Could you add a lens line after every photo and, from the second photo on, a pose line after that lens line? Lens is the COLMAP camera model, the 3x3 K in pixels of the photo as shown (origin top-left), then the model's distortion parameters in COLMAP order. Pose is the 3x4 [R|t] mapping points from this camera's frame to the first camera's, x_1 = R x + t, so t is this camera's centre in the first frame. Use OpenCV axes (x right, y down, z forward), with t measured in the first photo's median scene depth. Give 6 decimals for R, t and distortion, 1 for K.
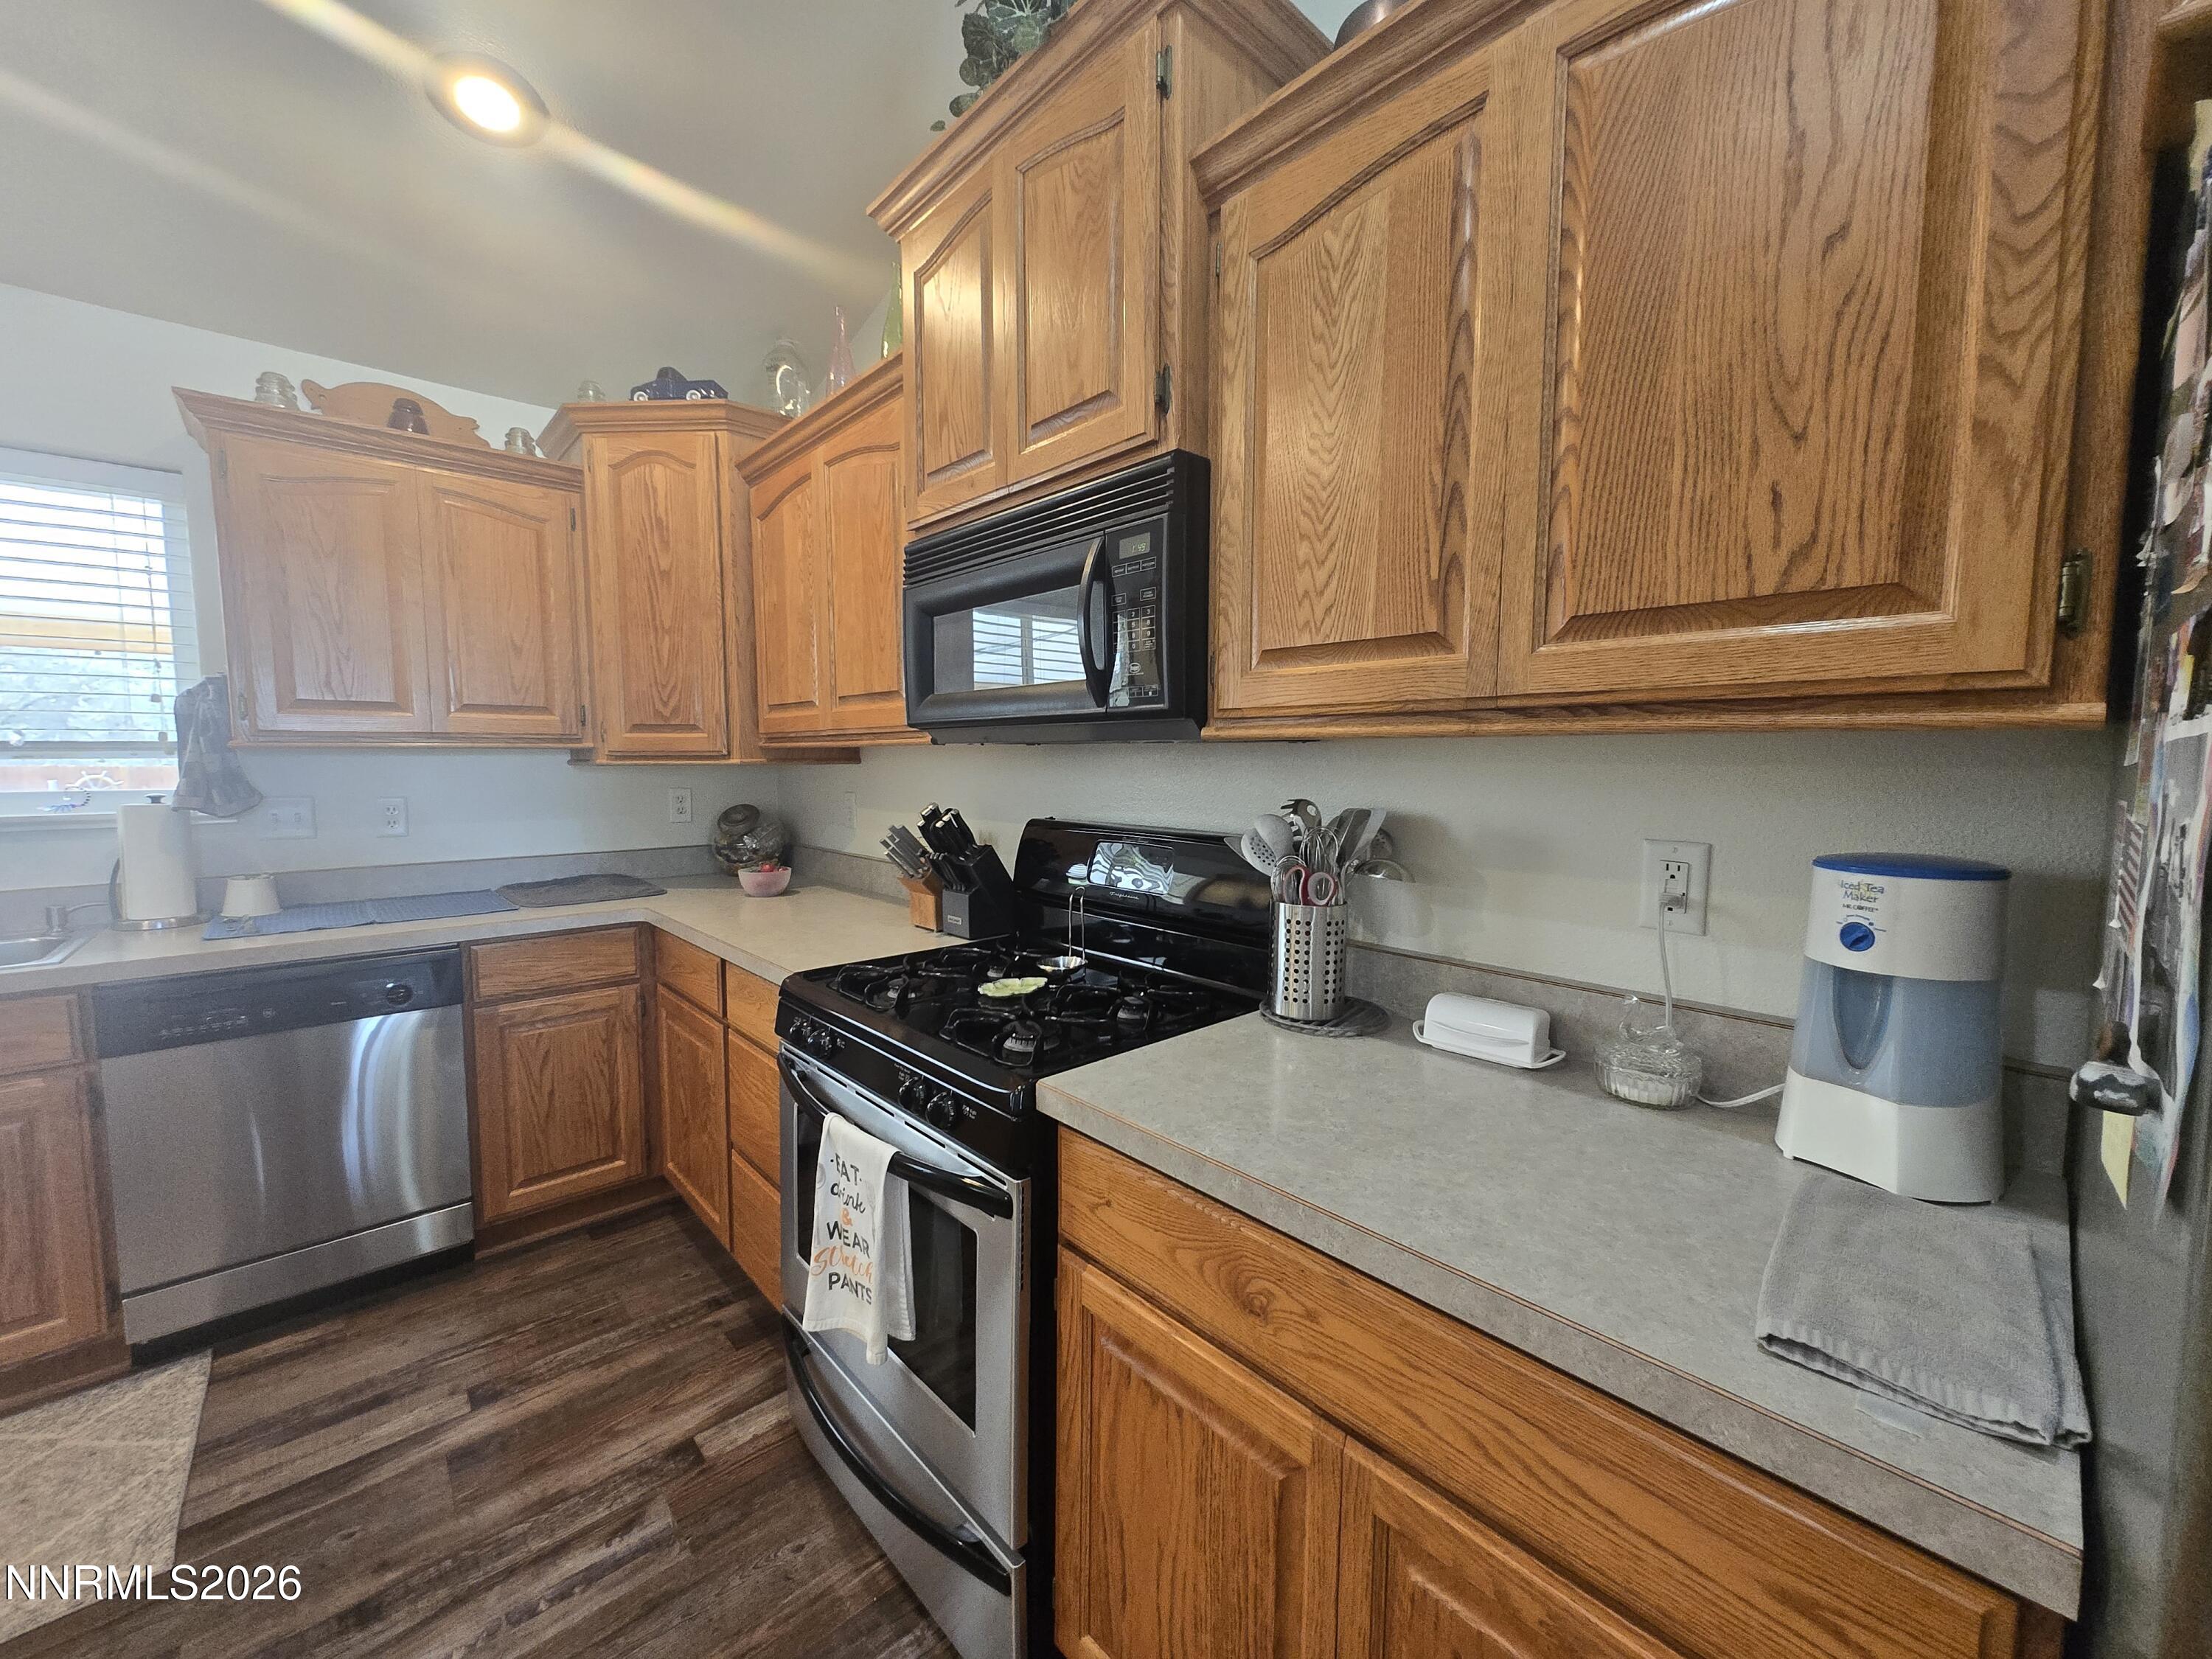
lens RADIAL K [[869.9, 0, 1094.5], [0, 869.9, 822.6], [0, 0, 1]] dist [0.001576, -0.000250]
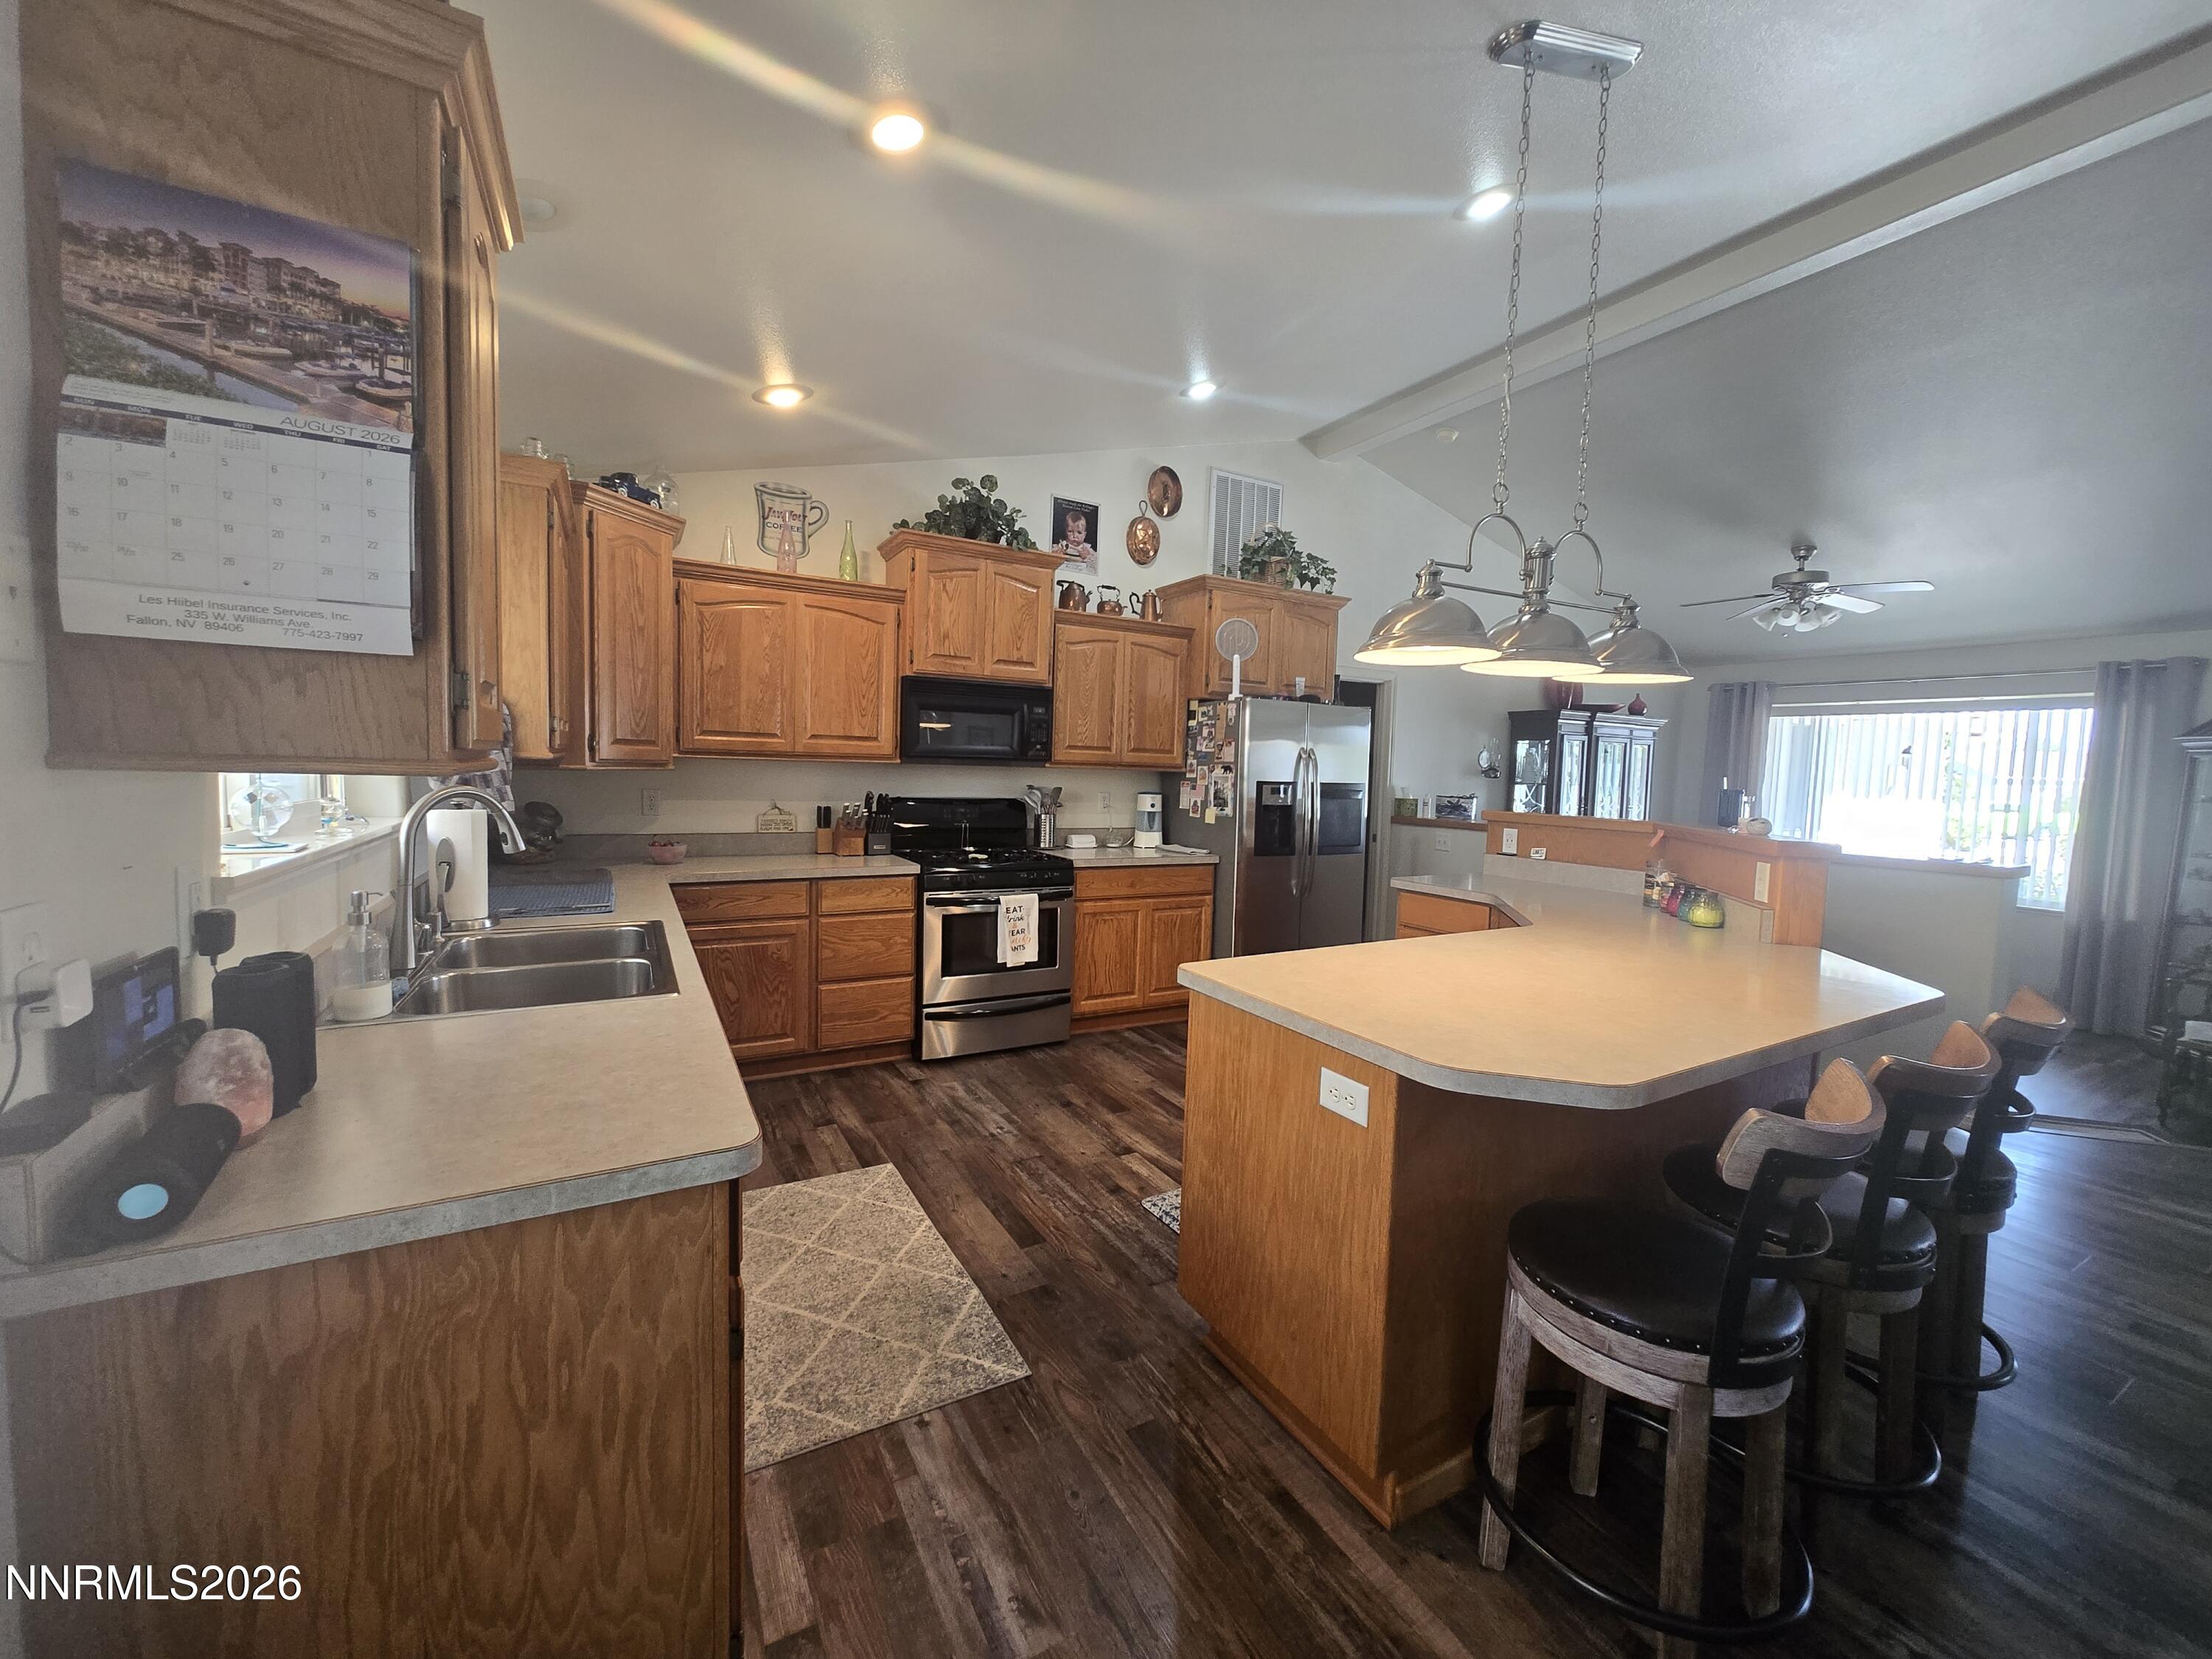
lens RADIAL K [[869.9, 0, 1108.1], [0, 869.9, 822.7], [0, 0, 1]] dist [0.001576, -0.000250]
pose [[0.209512, -0.058155, 0.976075, -2.315650], [0.044740, 0.997754, 0.049843, -0.028477], [-0.976782, 0.033226, 0.211643, 0.024052]]
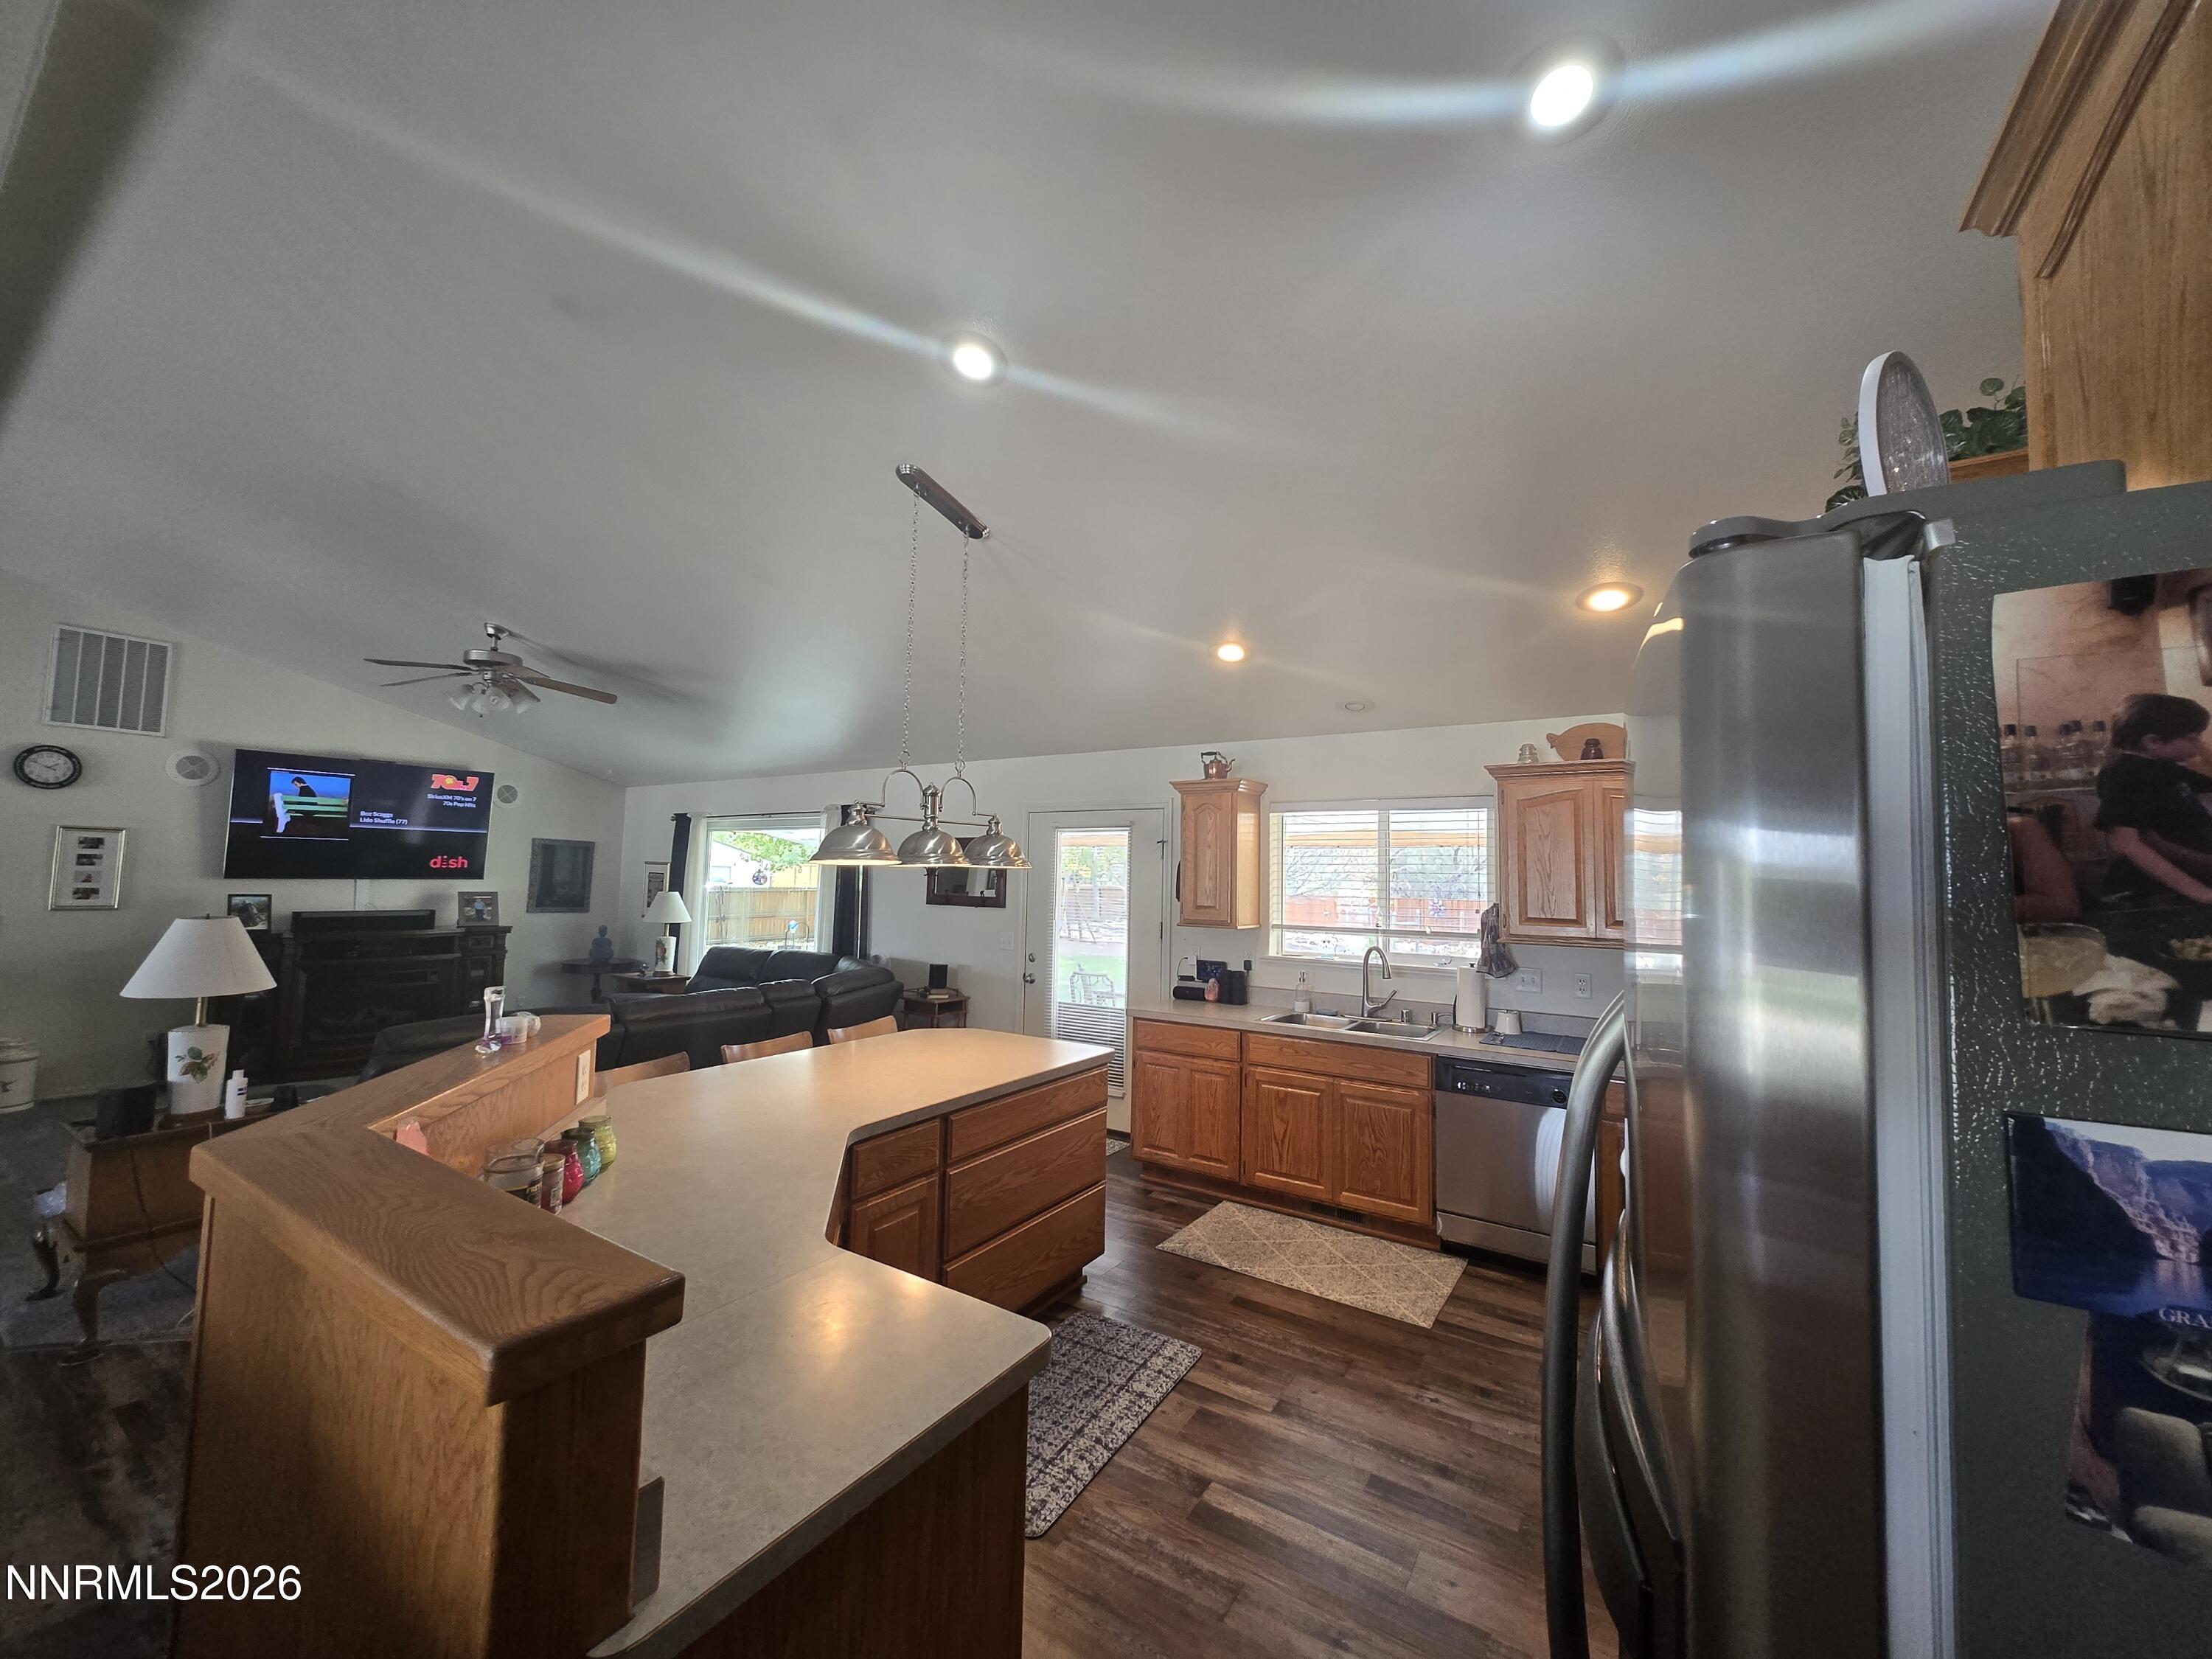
lens RADIAL K [[869.9, 0, 1097.5], [0, 869.9, 822.8], [0, 0, 1]] dist [0.001576, -0.000250]
pose [[0.258496, -0.052076, -0.964608, 0.725895], [-0.098579, 0.991911, -0.079968, -0.124858], [0.960969, 0.115761, 0.251271, -0.405273]]
